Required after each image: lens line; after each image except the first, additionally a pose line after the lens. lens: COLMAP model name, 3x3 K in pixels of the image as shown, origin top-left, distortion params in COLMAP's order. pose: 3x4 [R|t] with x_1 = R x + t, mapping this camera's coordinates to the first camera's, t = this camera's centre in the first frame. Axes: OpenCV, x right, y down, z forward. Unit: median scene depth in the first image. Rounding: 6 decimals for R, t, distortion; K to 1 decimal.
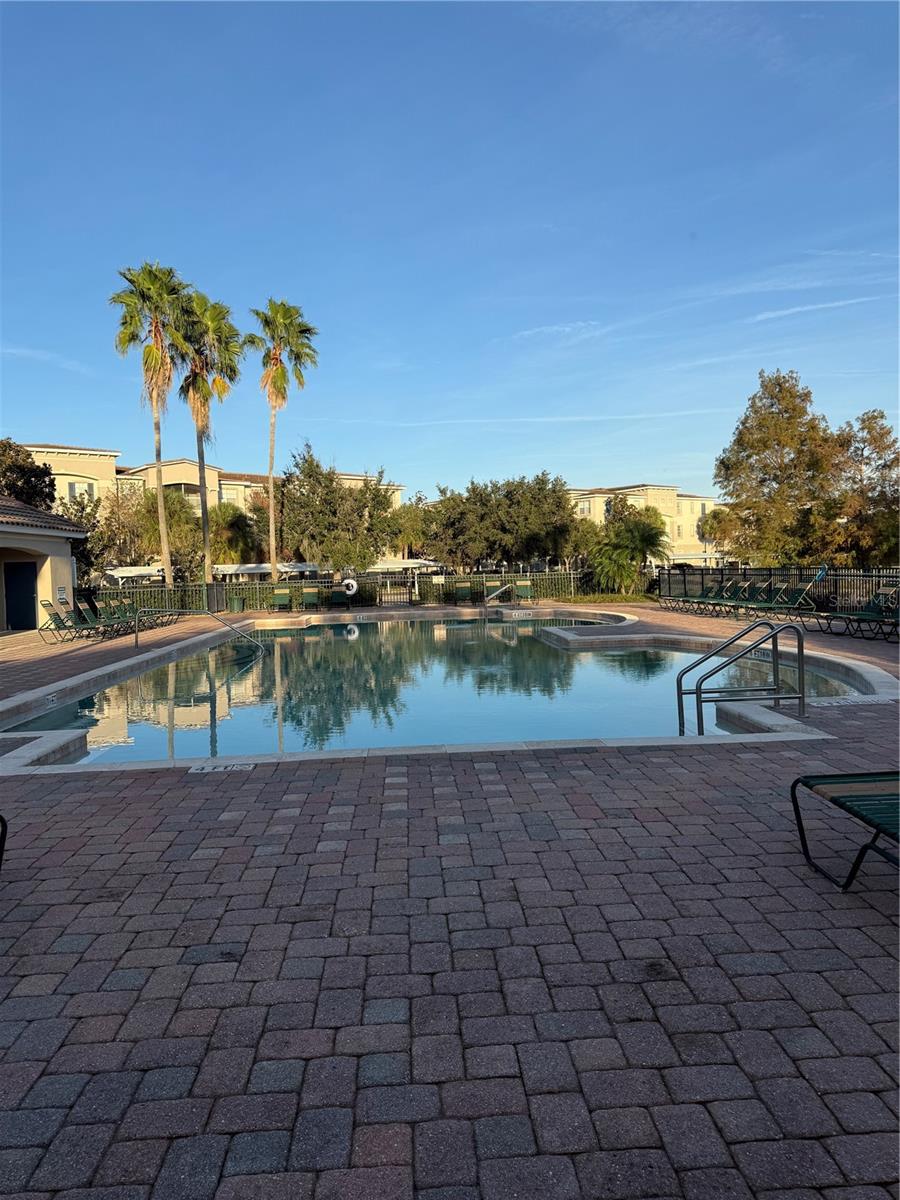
lens RADIAL K [[849.7, 0, 447.3], [0, 849.7, 606.6], [0, 0, 1]] dist [0.071127, -0.058089]
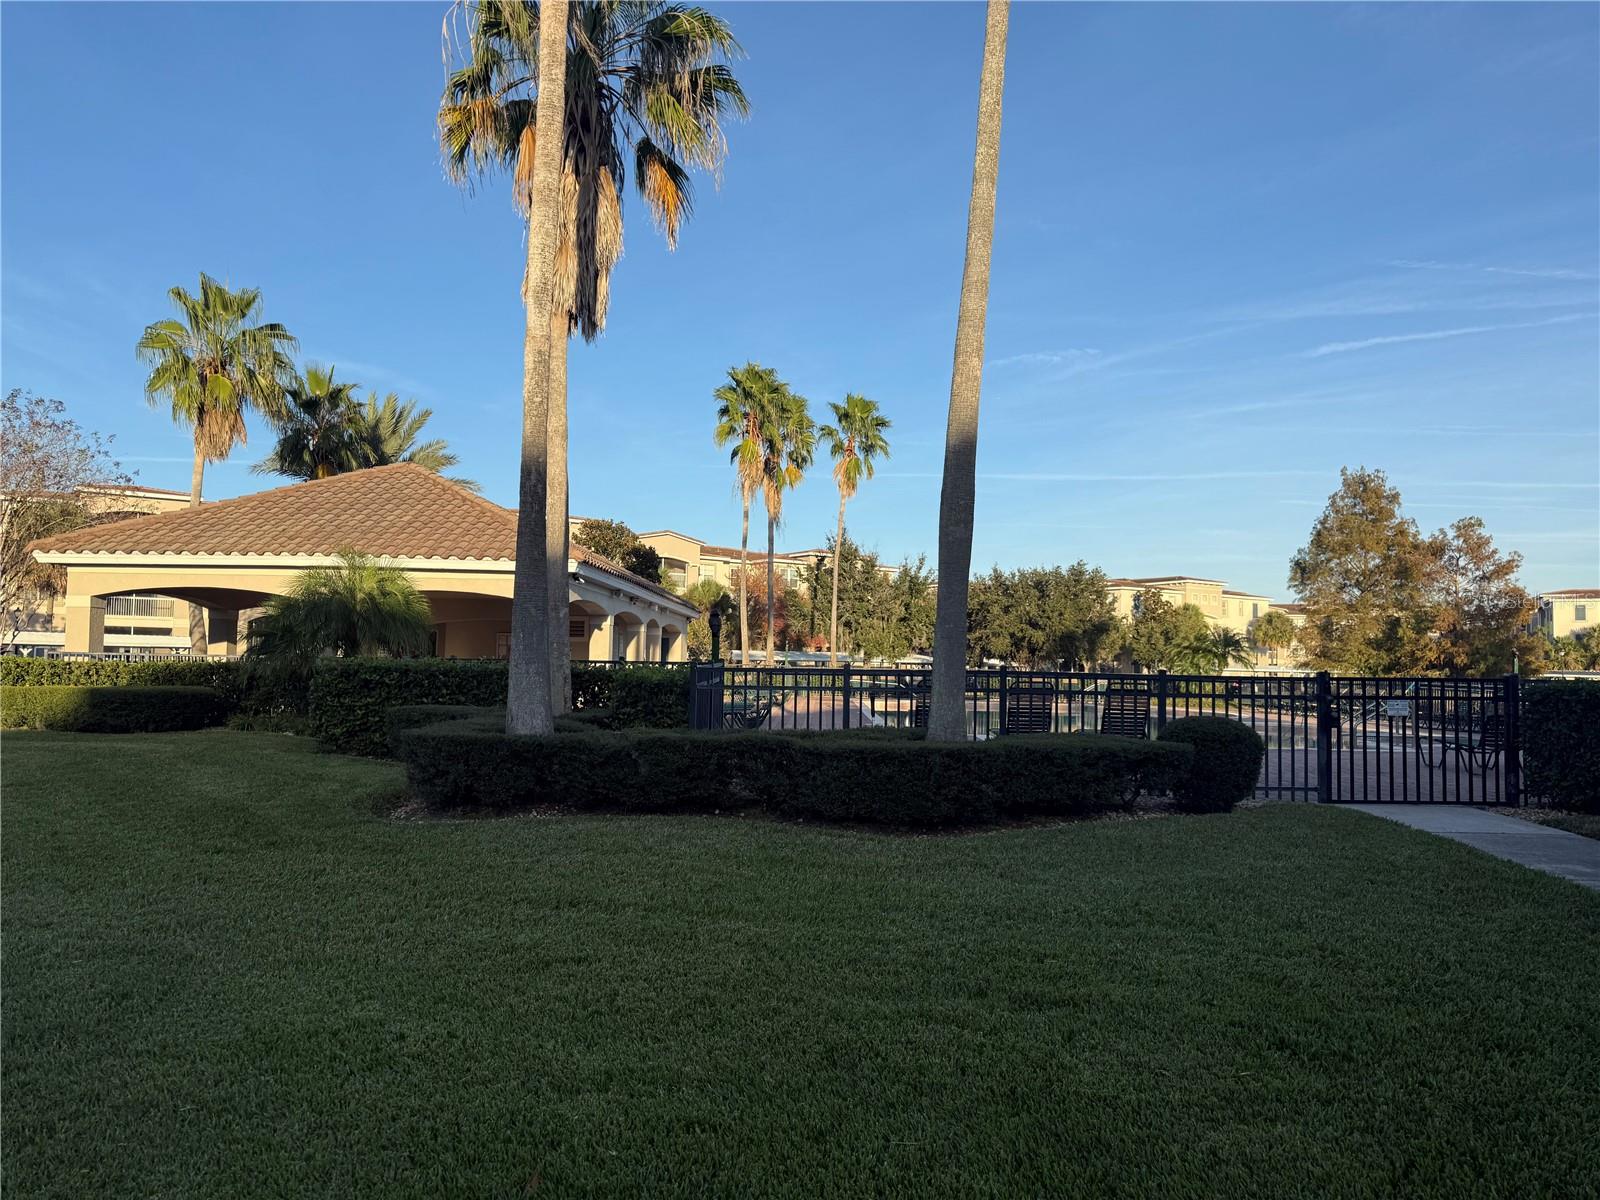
lens RADIAL K [[1132.1, 0, 808.7], [0, 1132.1, 622.3], [0, 0, 1]] dist [0.077039, -0.060743]
pose [[0.996292, 0.047071, -0.072022, -0.151007], [-0.053028, 0.995123, -0.083170, 0.030654], [0.067755, 0.086681, 0.993929, -0.341990]]
